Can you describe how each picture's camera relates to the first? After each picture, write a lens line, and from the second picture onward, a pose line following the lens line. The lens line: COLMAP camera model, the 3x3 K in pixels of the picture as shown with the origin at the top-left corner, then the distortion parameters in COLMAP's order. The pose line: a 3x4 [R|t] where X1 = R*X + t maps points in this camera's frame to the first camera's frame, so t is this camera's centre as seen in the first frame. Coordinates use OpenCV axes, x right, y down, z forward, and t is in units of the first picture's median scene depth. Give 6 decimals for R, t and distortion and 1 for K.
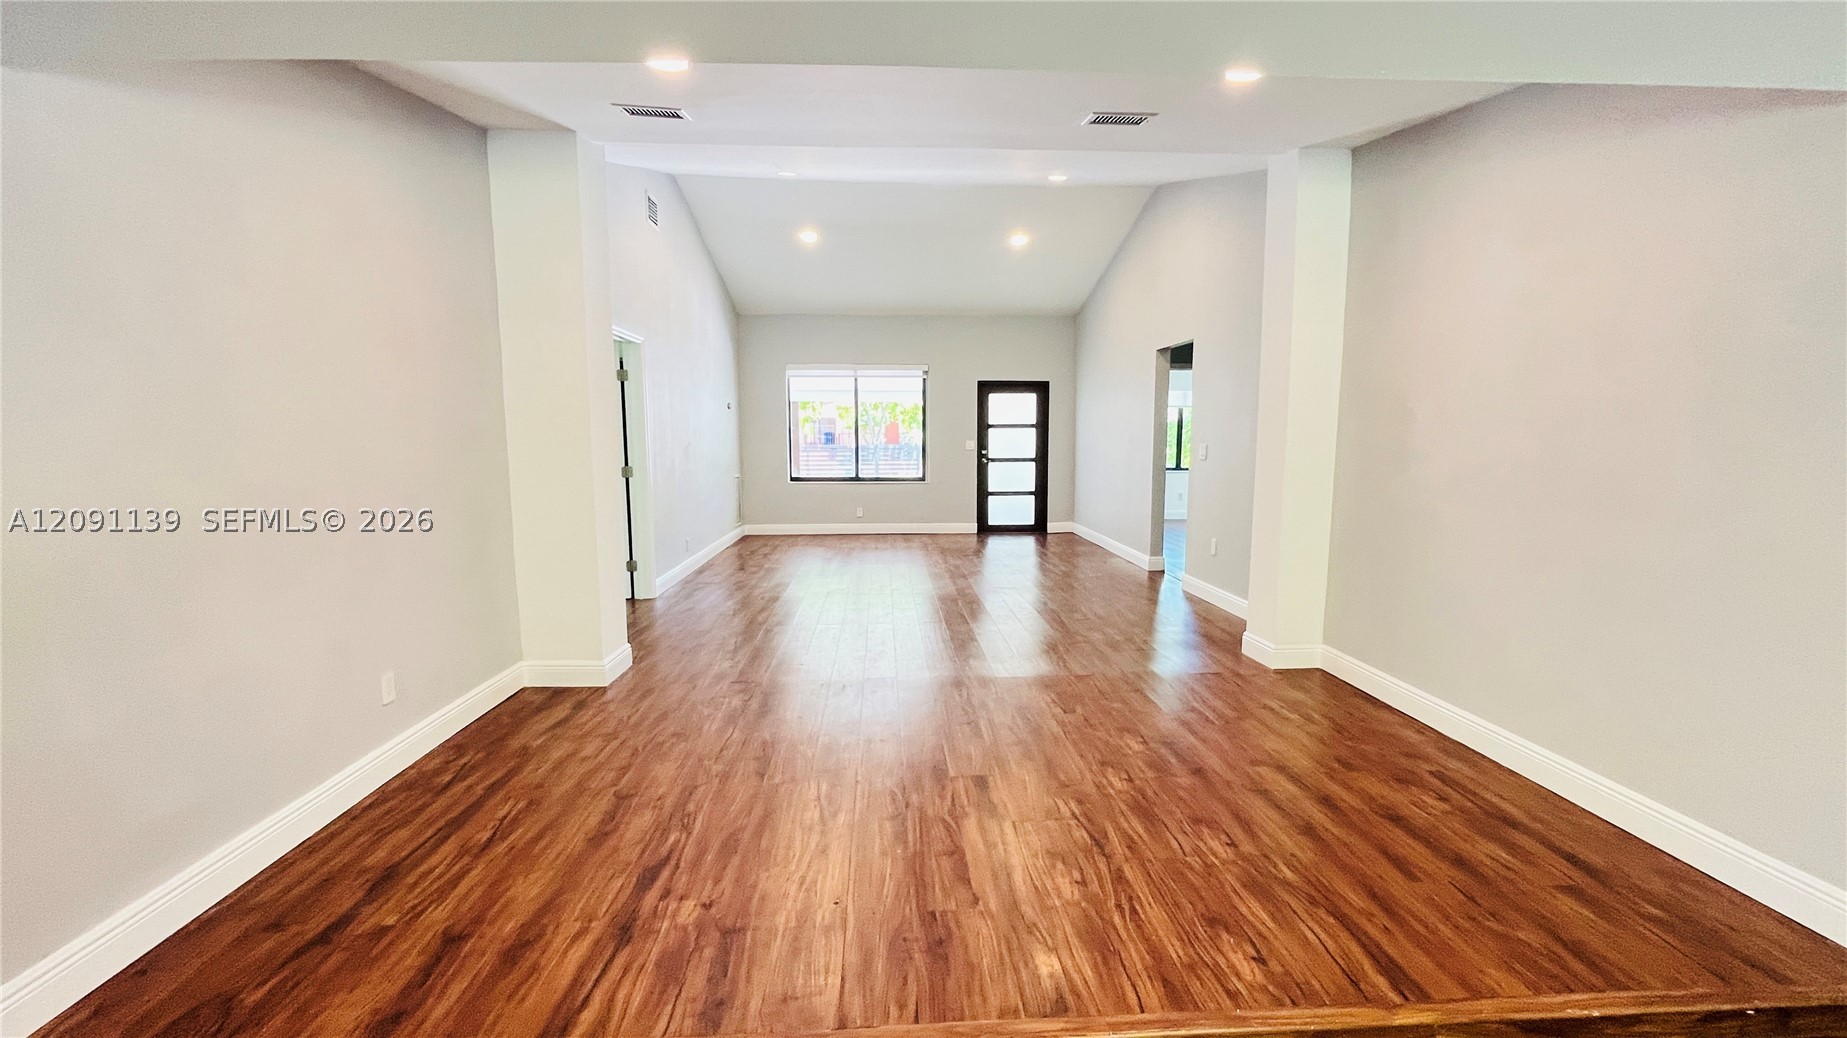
lens RADIAL K [[743.0, 0, 923.8], [0, 743.0, 518.9], [0, 0, 1]] dist [-0.003092, 0.000553]
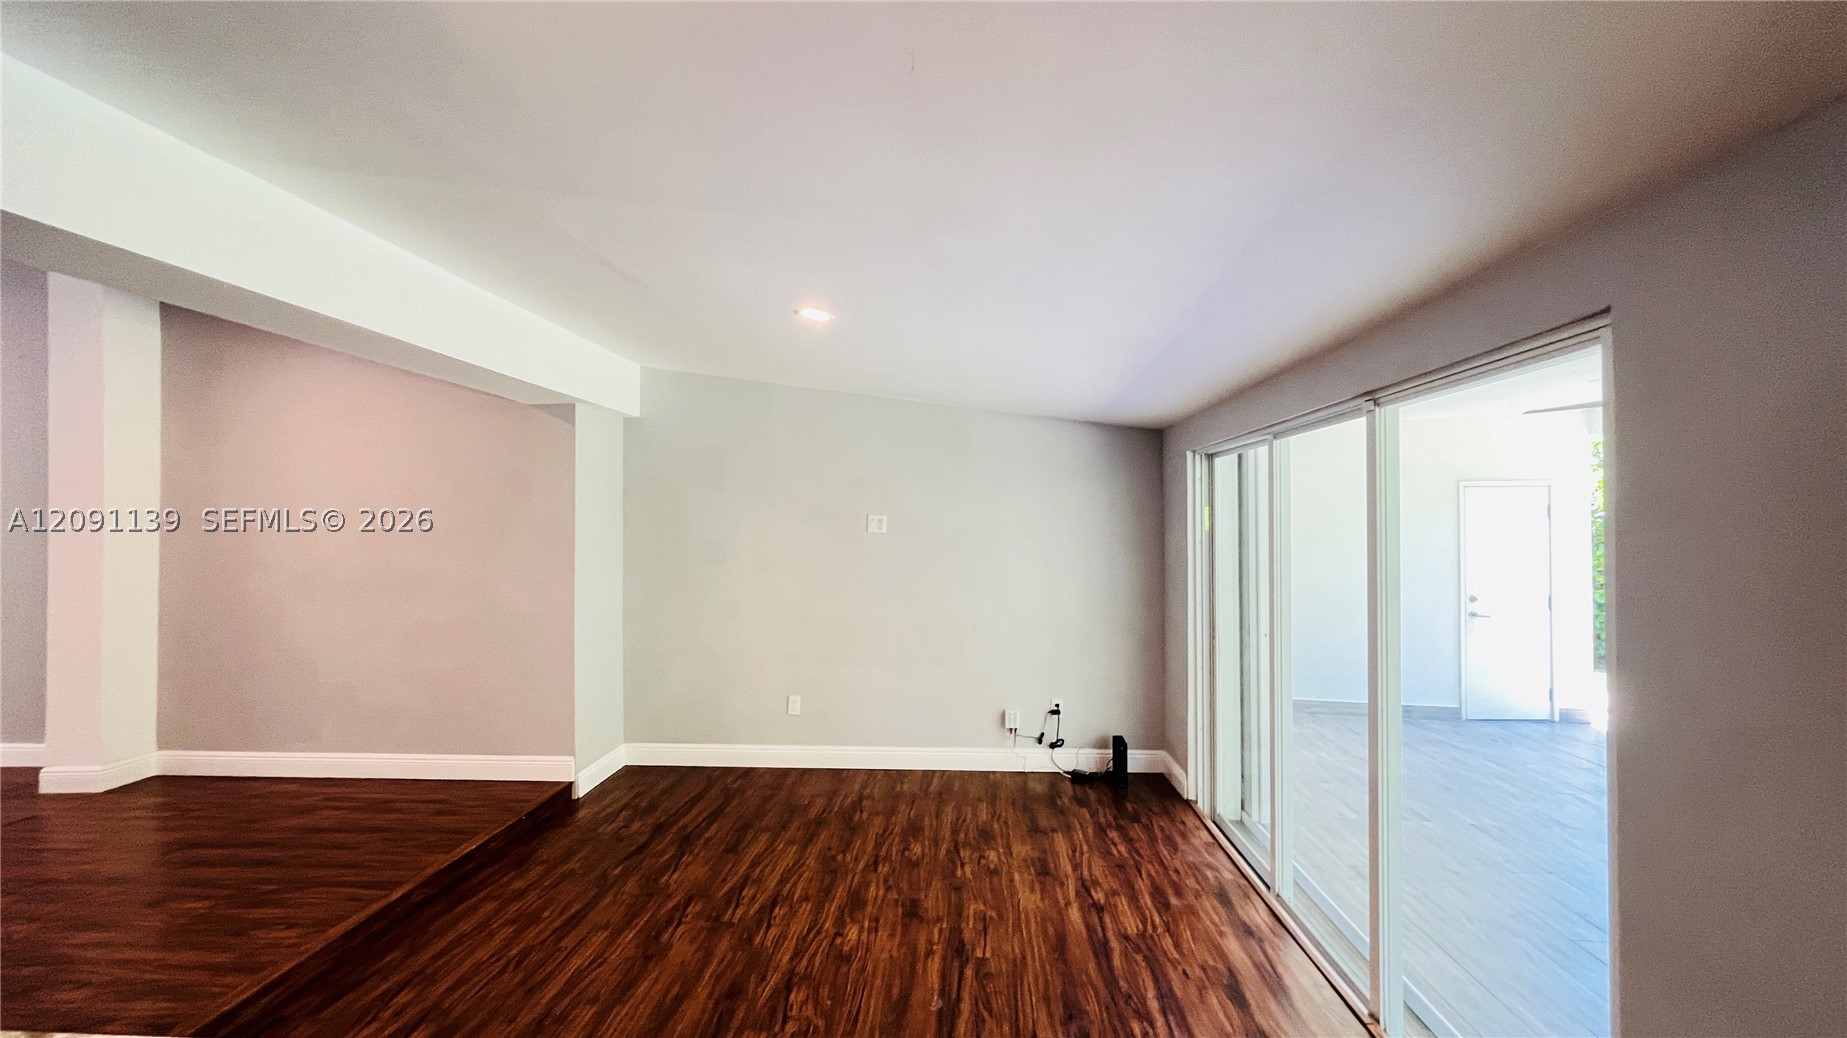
lens RADIAL K [[743.0, 0, 924.5], [0, 743.0, 512.2], [0, 0, 1]] dist [-0.003092, 0.000553]
pose [[0.108759, 0.021437, 0.993837, -0.153627], [0.113720, 0.992936, -0.033863, -0.001418], [-0.987542, 0.116702, 0.105553, -0.080161]]
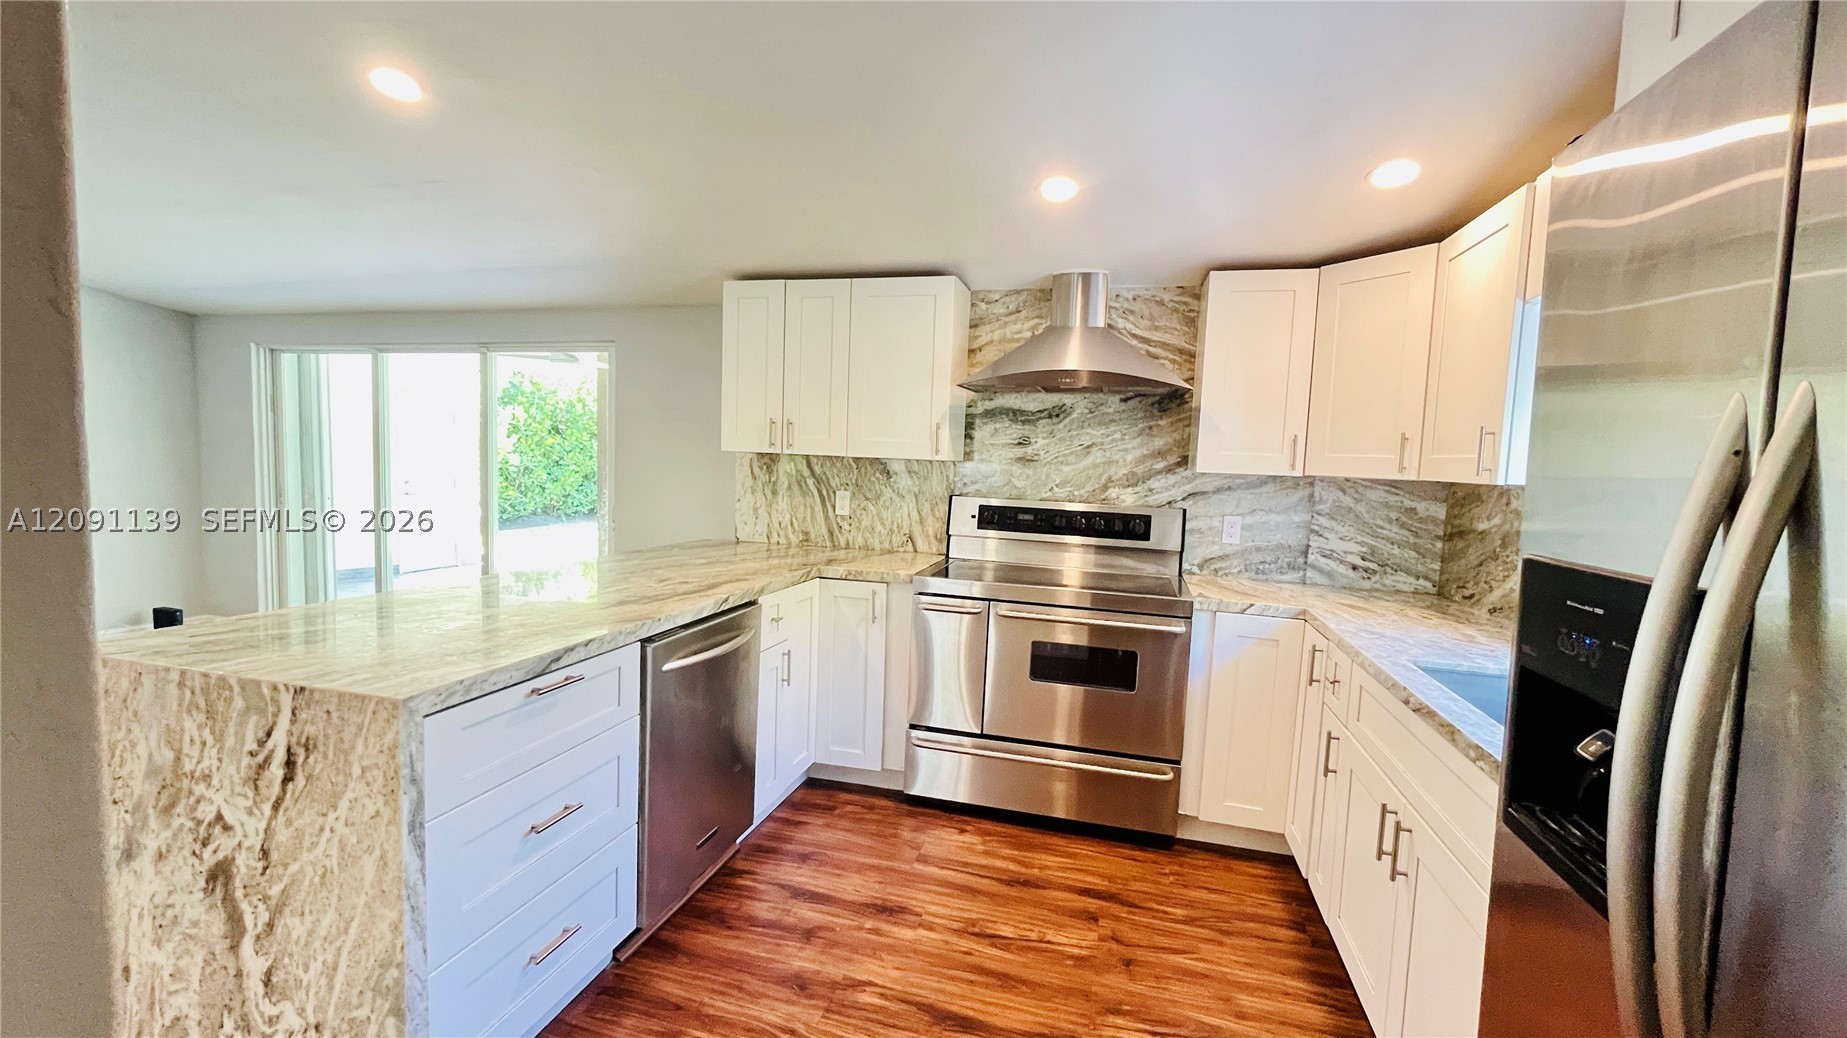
lens RADIAL K [[743.0, 0, 925.5], [0, 743.0, 520.7], [0, 0, 1]] dist [-0.003092, 0.000553]
pose [[-0.948825, -0.060667, 0.309920, -0.286676], [-0.002191, 0.982615, 0.185642, -0.009863], [-0.315794, 0.175463, -0.932463, 0.135065]]
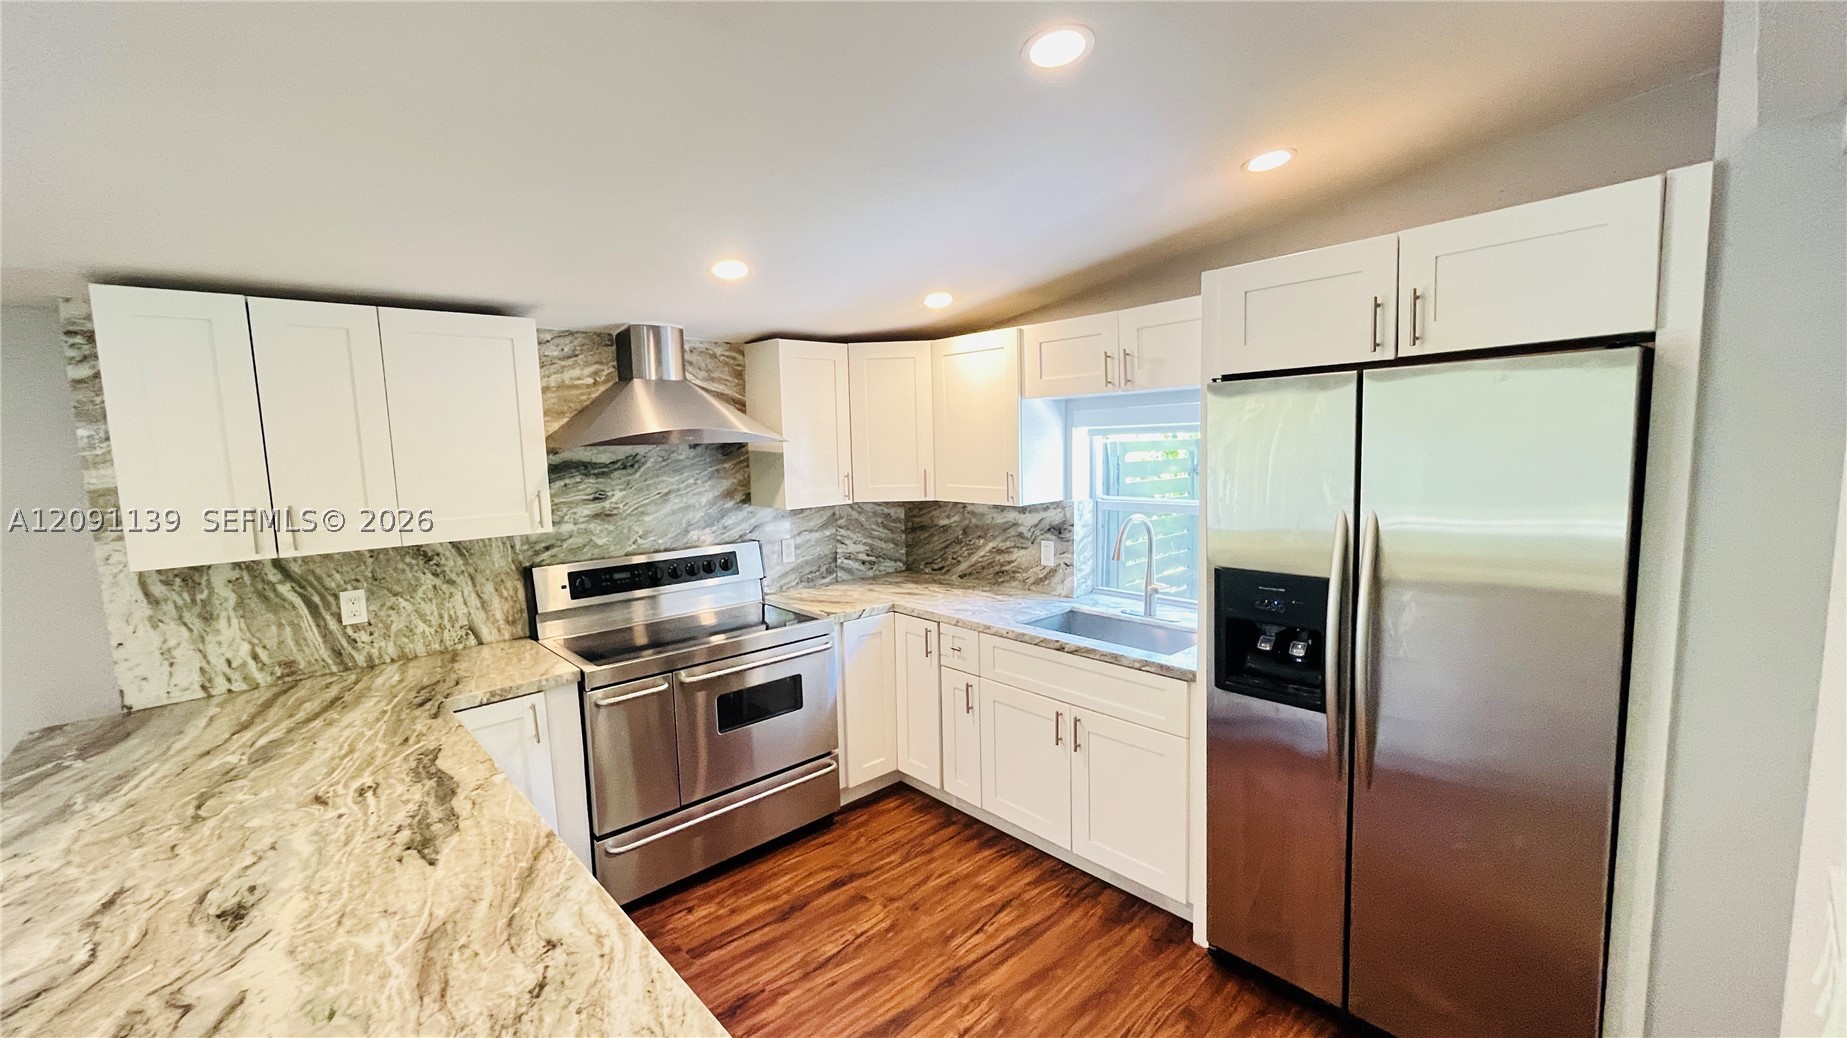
lens RADIAL K [[743.0, 0, 923.2], [0, 743.0, 519.8], [0, 0, 1]] dist [-0.003092, 0.000553]
pose [[-0.777327, 0.093683, -0.622082, -0.136377], [-0.039433, 0.979649, 0.196805, -0.039209], [0.627860, 0.177512, -0.757813, 0.125779]]
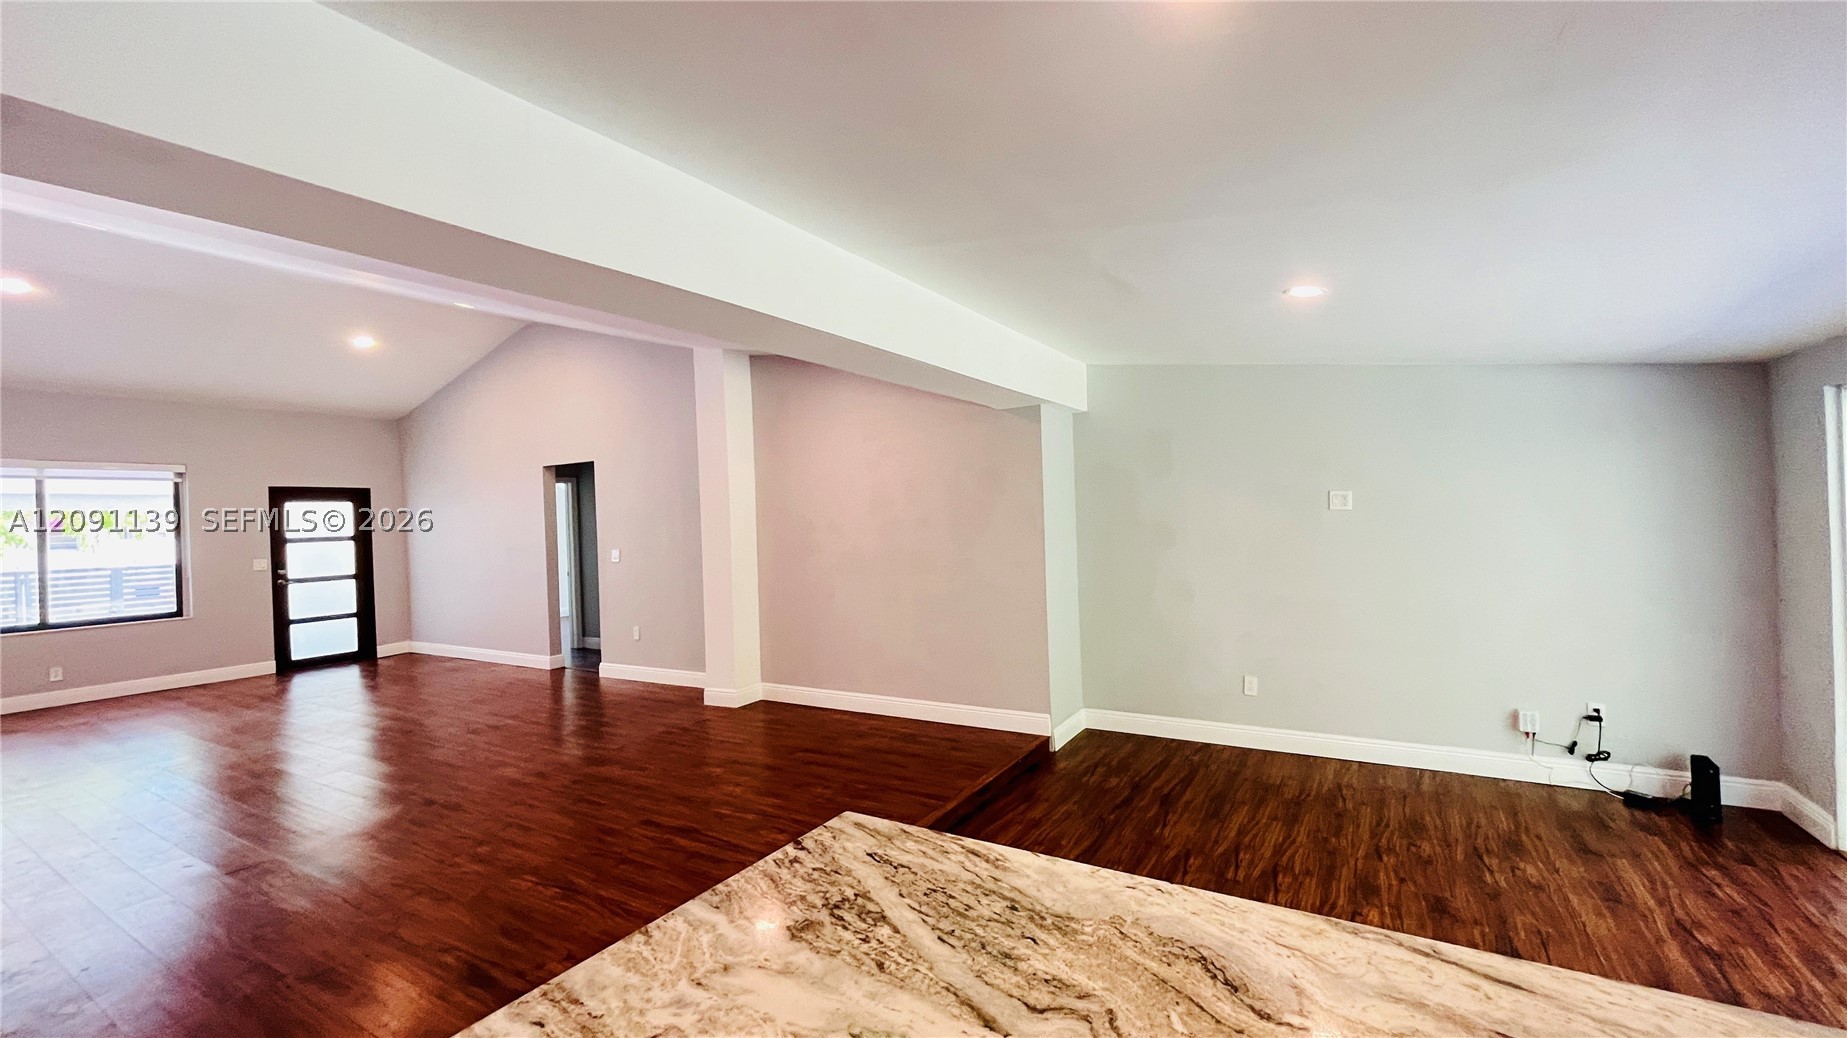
lens RADIAL K [[743.0, 0, 922.0], [0, 743.0, 518.0], [0, 0, 1]] dist [-0.003092, 0.000553]
pose [[0.567619, -0.017208, 0.823111, -0.192580], [0.126674, 0.989702, -0.066664, -0.005020], [-0.813487, 0.142107, 0.563954, -0.046297]]
